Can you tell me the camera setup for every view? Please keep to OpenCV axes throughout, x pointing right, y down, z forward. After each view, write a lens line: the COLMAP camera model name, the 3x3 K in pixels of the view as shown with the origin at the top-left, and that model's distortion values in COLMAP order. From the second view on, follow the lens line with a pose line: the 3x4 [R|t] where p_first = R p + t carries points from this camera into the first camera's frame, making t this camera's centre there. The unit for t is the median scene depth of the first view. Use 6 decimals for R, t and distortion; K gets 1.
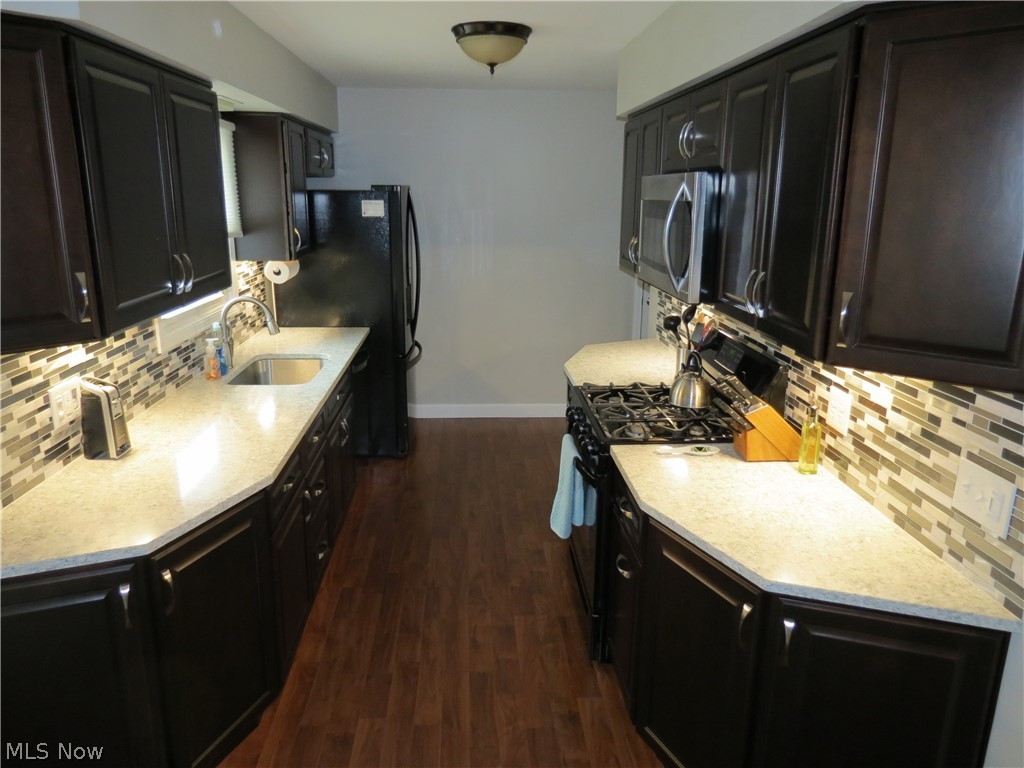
lens RADIAL K [[730.3, 0, 514.9], [0, 730.3, 381.5], [0, 0, 1]] dist [-0.024103, 0.003058]
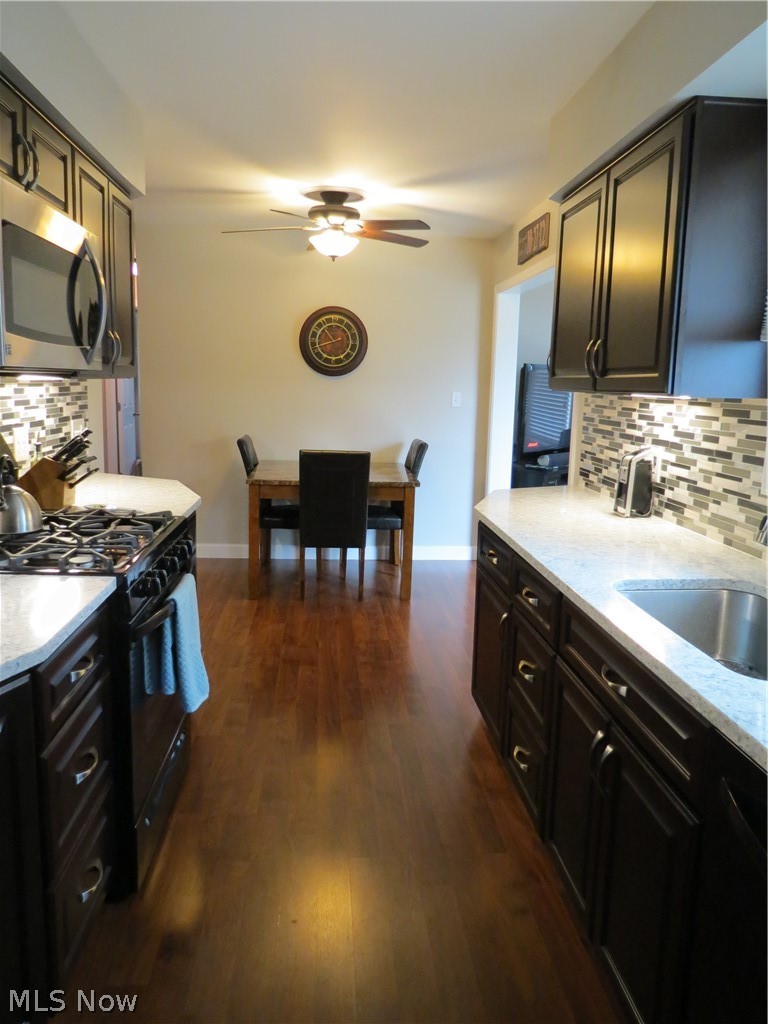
lens RADIAL K [[730.3, 0, 385.0], [0, 730.3, 509.5], [0, 0, 1]] dist [-0.024103, 0.003058]
pose [[-0.999161, -0.036311, -0.018964, -0.128356], [-0.040904, 0.909578, 0.413516, -0.330744], [0.002234, 0.413945, -0.910299, 1.820645]]
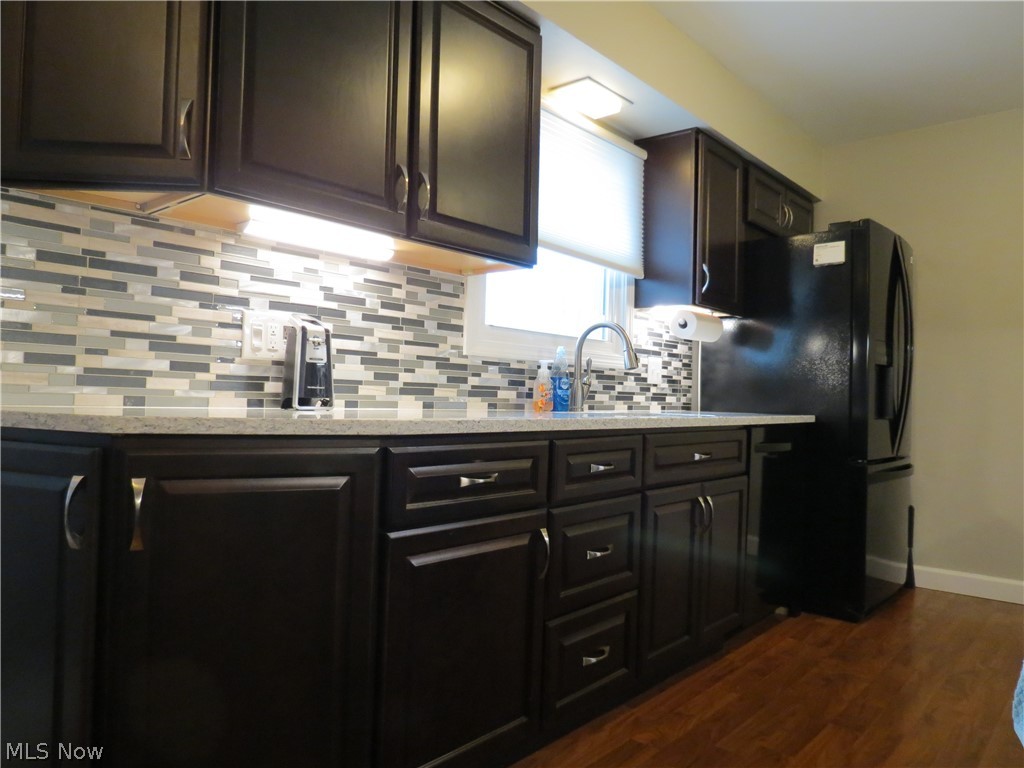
lens RADIAL K [[730.3, 0, 510.3], [0, 730.3, 386.8], [0, 0, 1]] dist [-0.024103, 0.003058]
pose [[0.711640, -0.000778, -0.702544, 0.153798], [-0.194777, 0.960580, -0.198362, 0.170271], [0.675004, 0.278002, 0.683436, 0.524183]]
